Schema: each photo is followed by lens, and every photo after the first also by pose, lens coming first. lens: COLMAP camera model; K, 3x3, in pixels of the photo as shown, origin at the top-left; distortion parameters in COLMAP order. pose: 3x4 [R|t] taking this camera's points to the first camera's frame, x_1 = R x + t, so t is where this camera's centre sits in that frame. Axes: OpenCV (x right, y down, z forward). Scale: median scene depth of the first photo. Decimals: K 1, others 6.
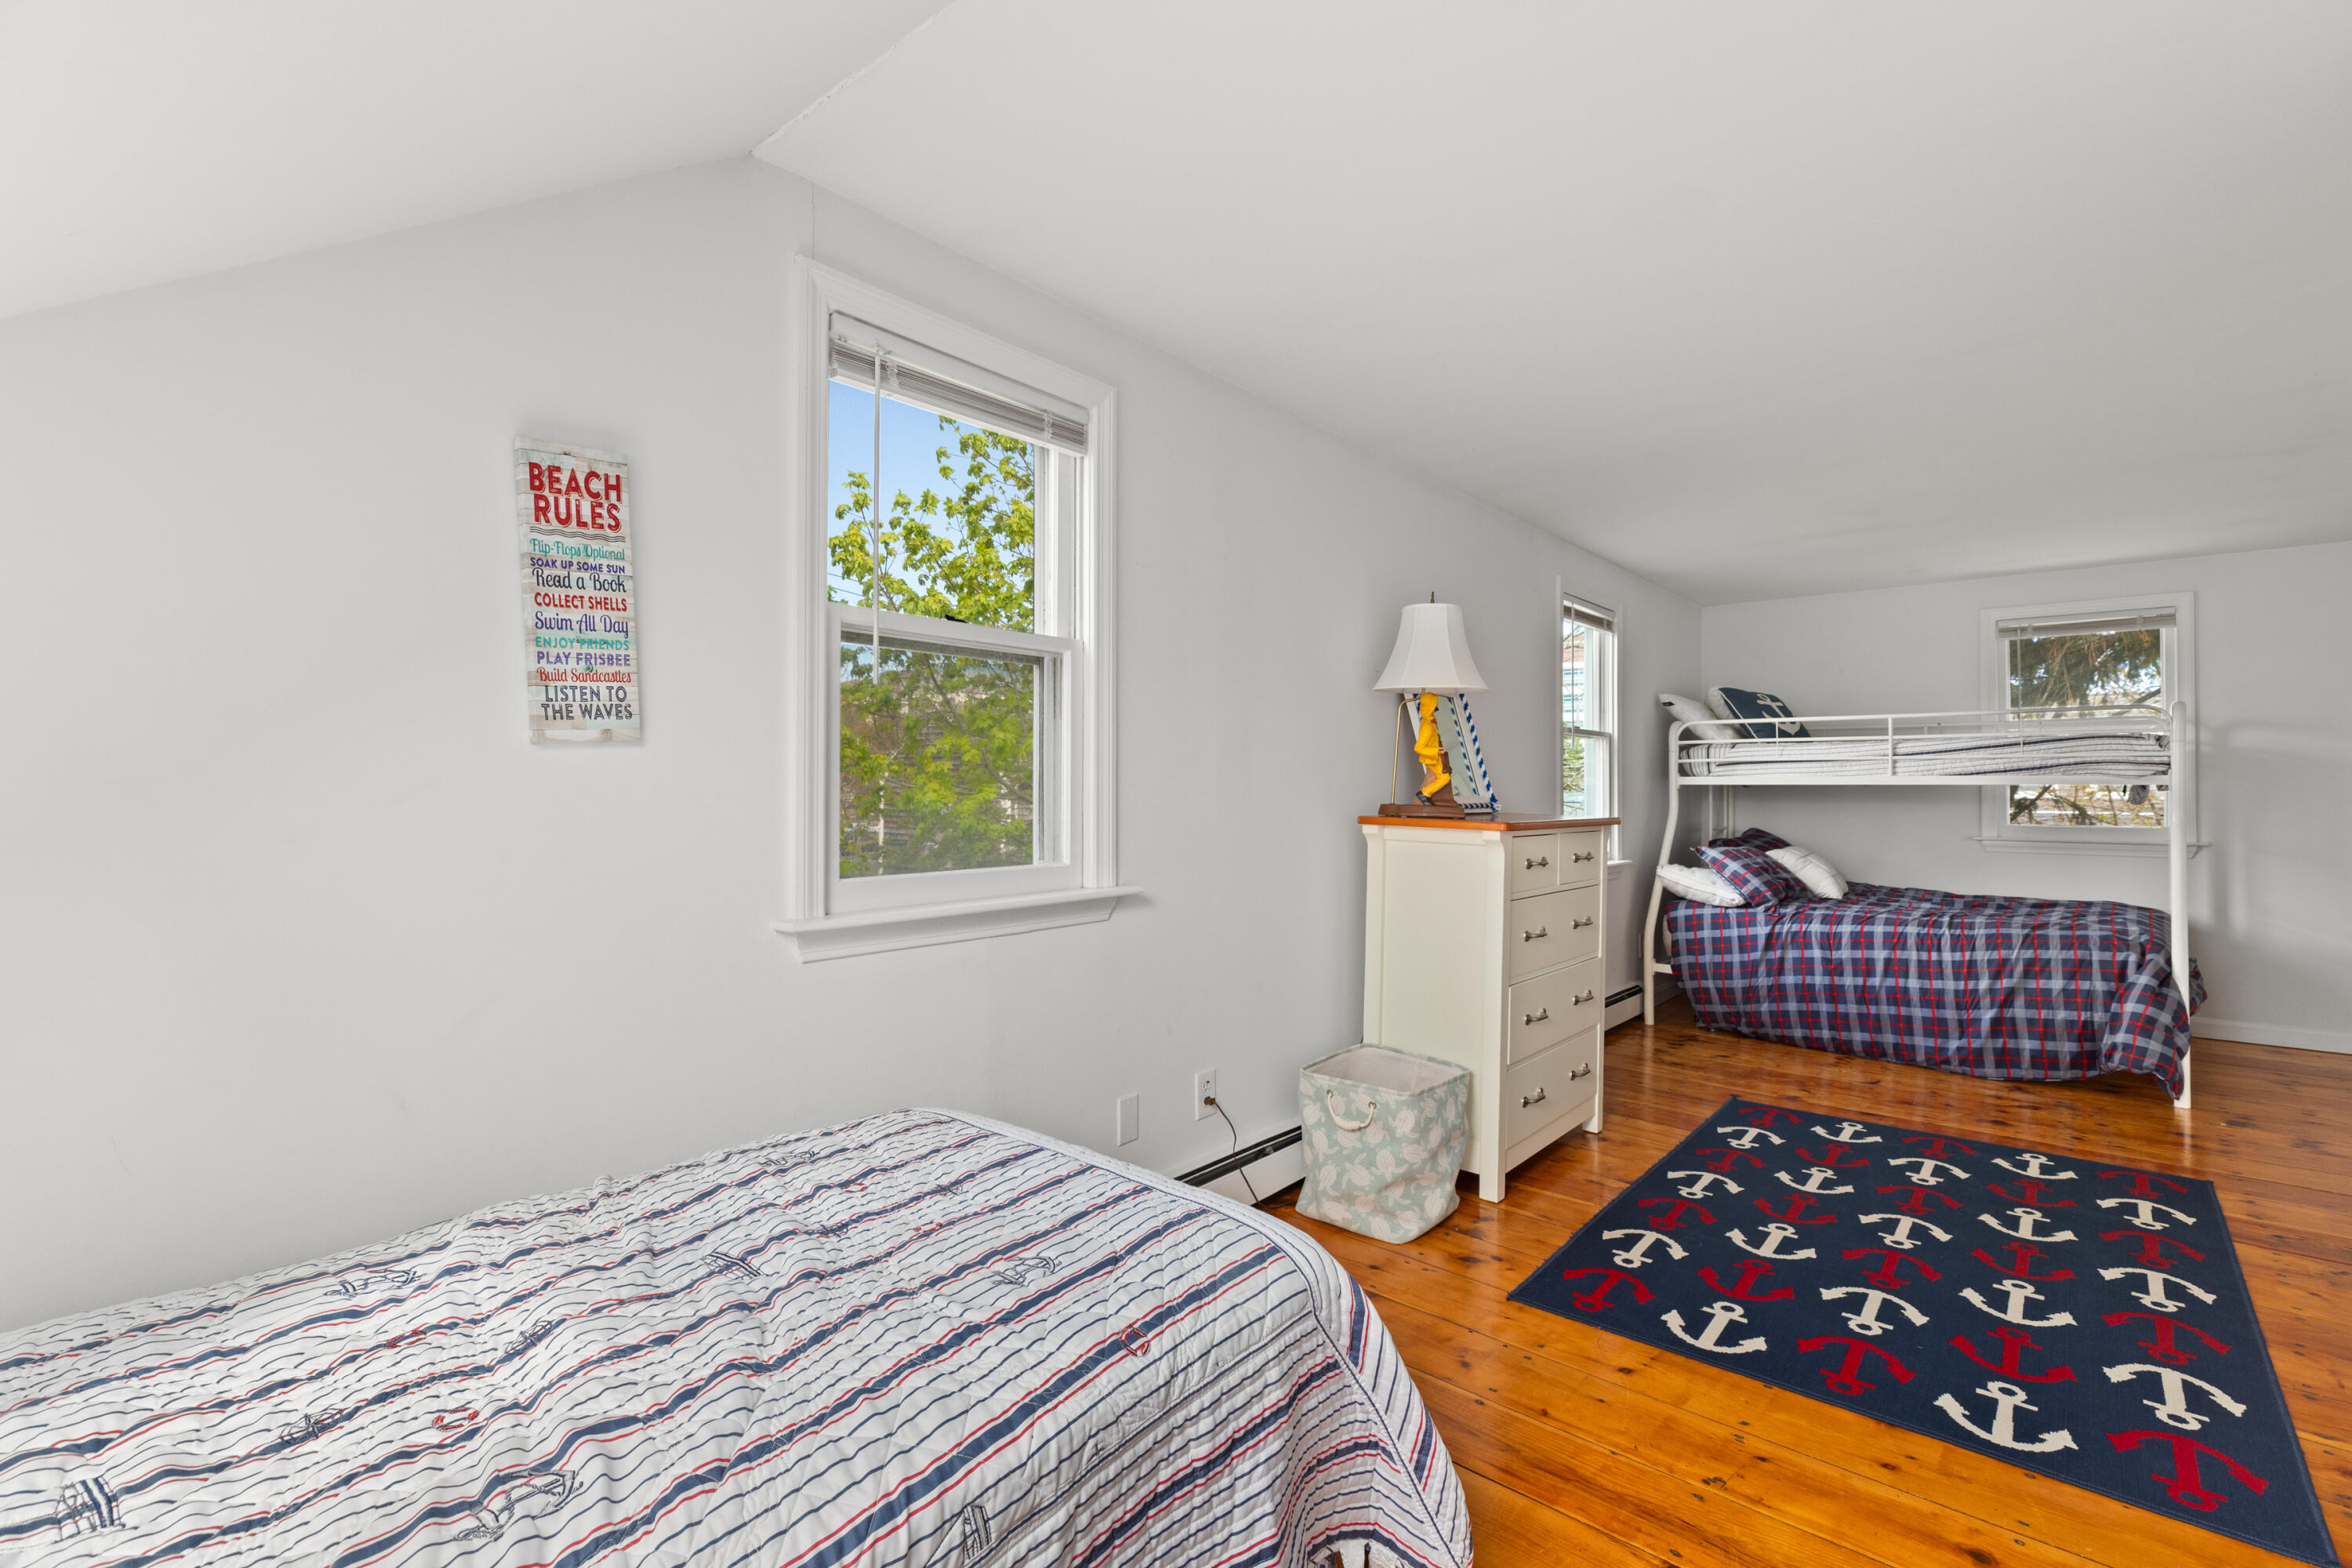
lens RADIAL K [[1053.0, 0, 1155.6], [0, 1053.0, 790.6], [0, 0, 1]] dist [0.002294, 0.000164]
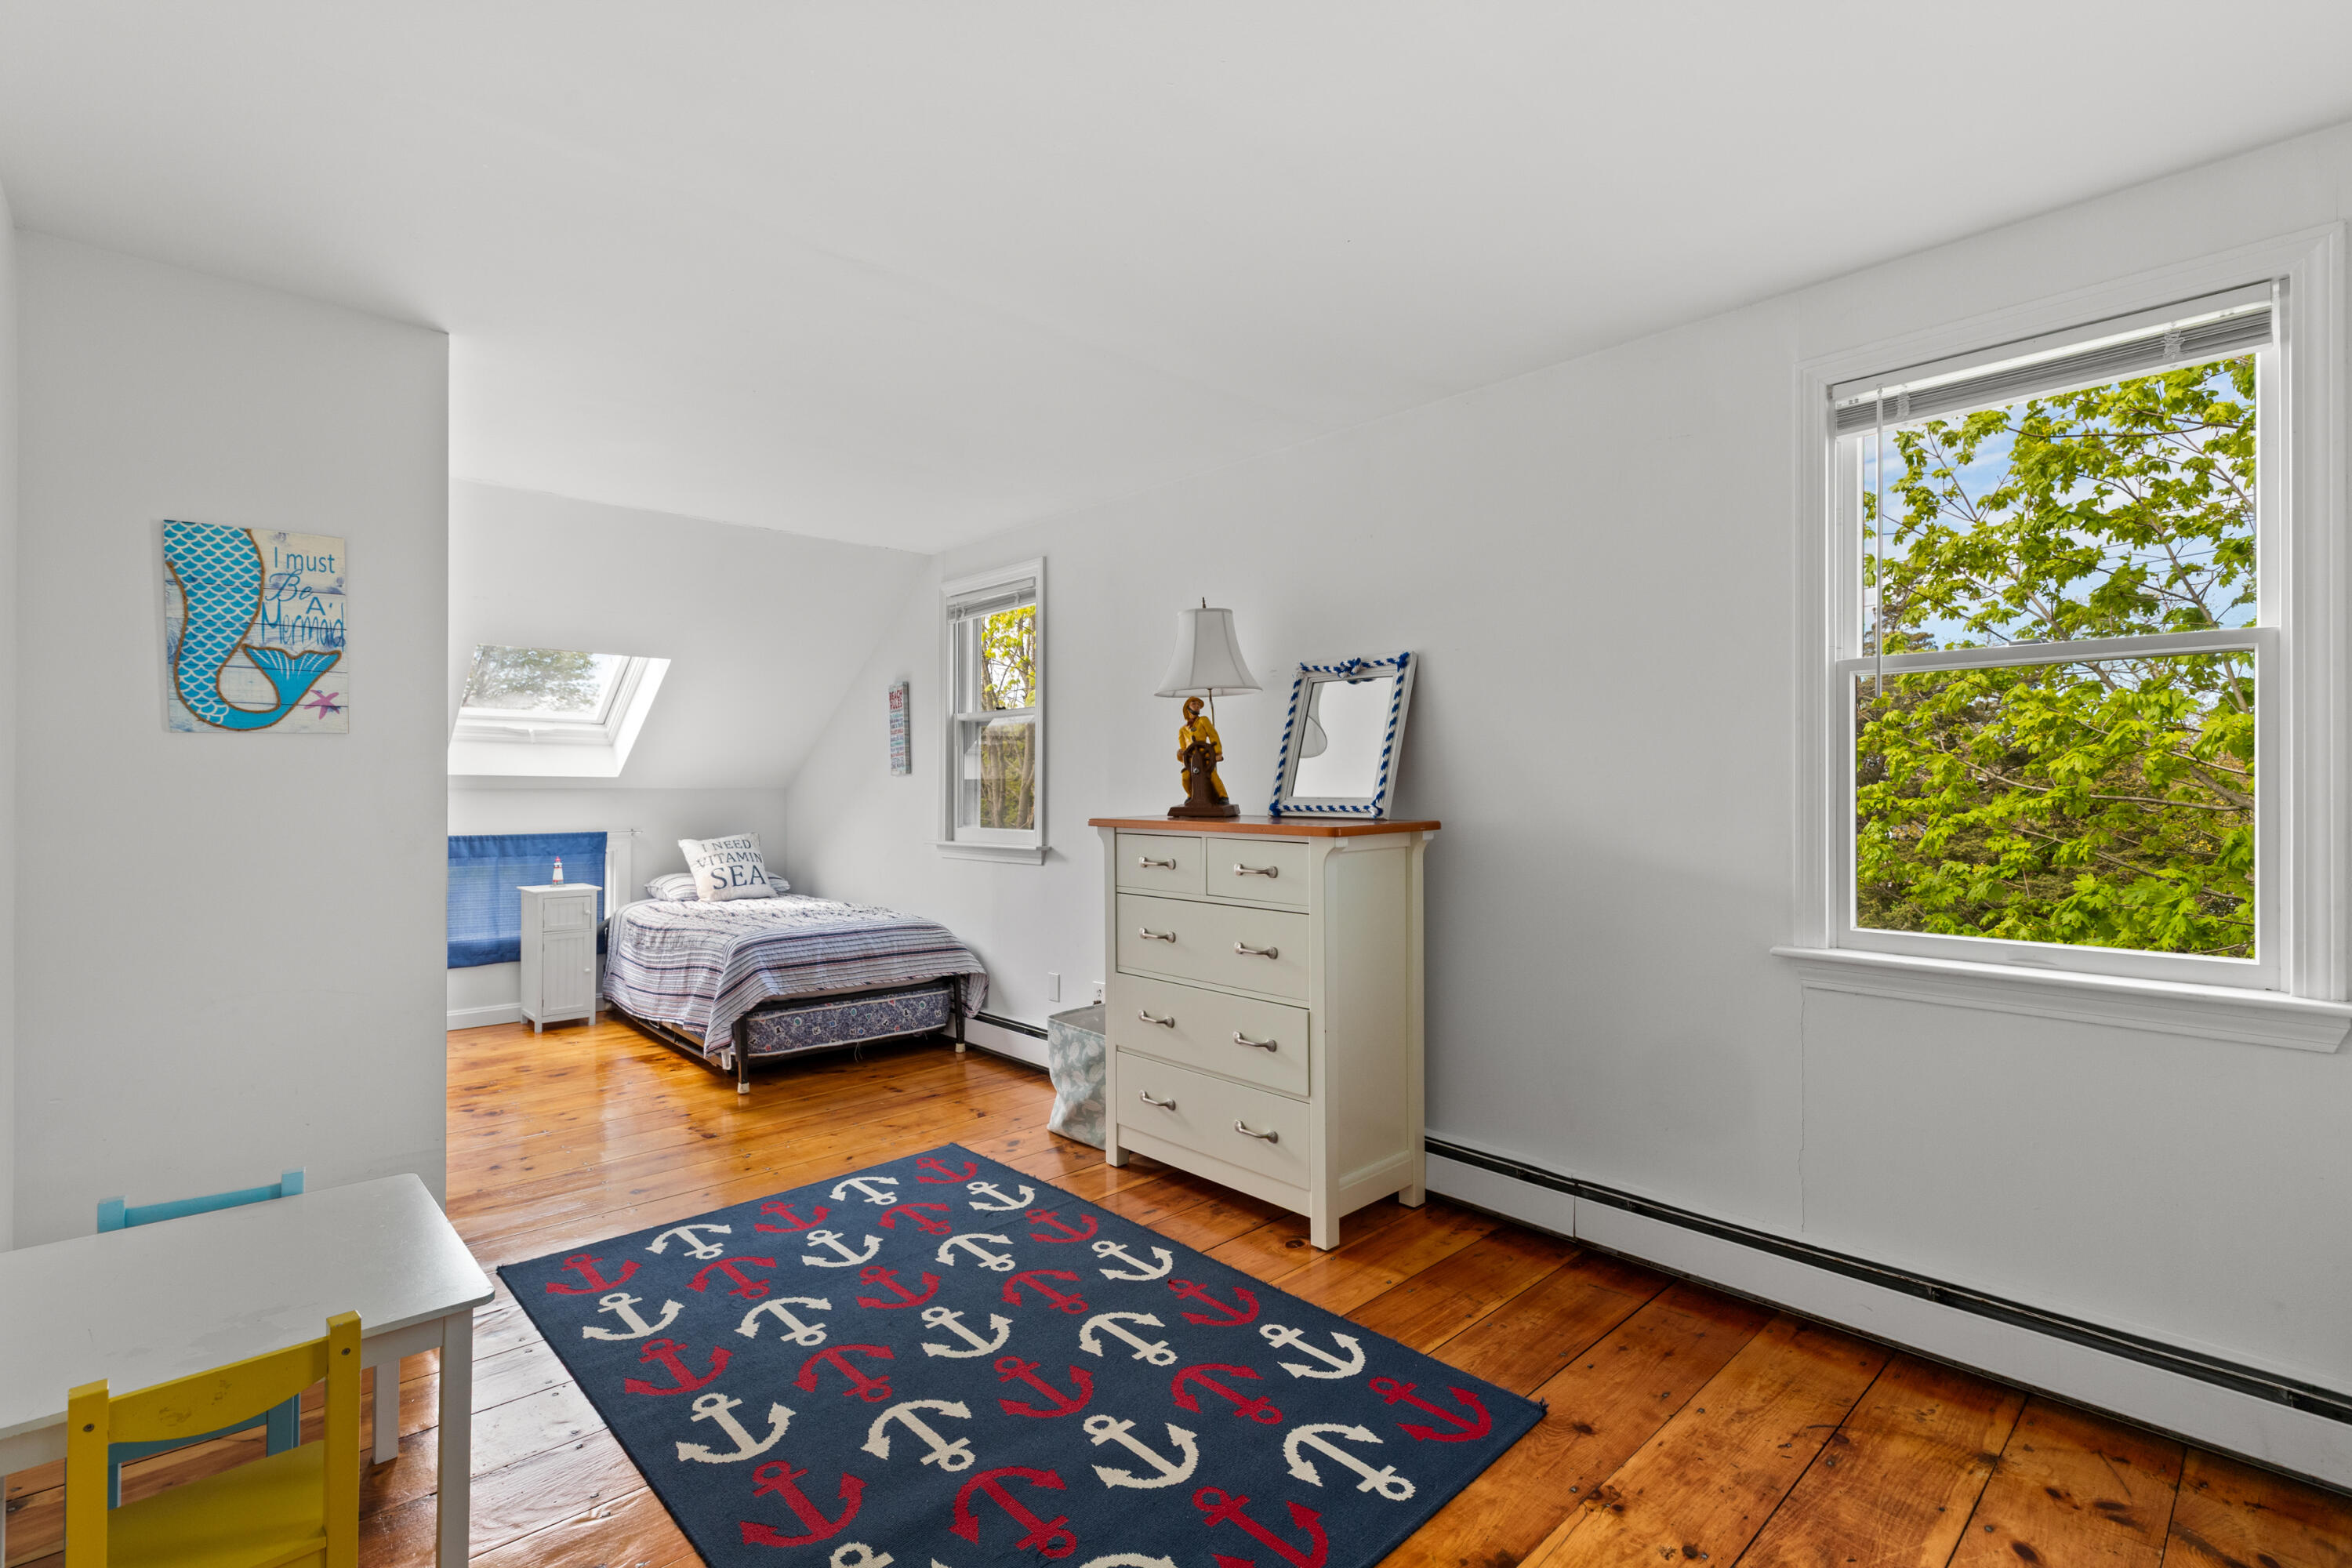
lens RADIAL K [[1053.0, 0, 1170.6], [0, 1053.0, 798.2], [0, 0, 1]] dist [0.002294, 0.000164]
pose [[-0.088873, -0.000756, -0.996043, 1.382494], [-0.007929, 0.999969, -0.000052, 0.009581], [0.996011, 0.007893, -0.088877, 1.135320]]
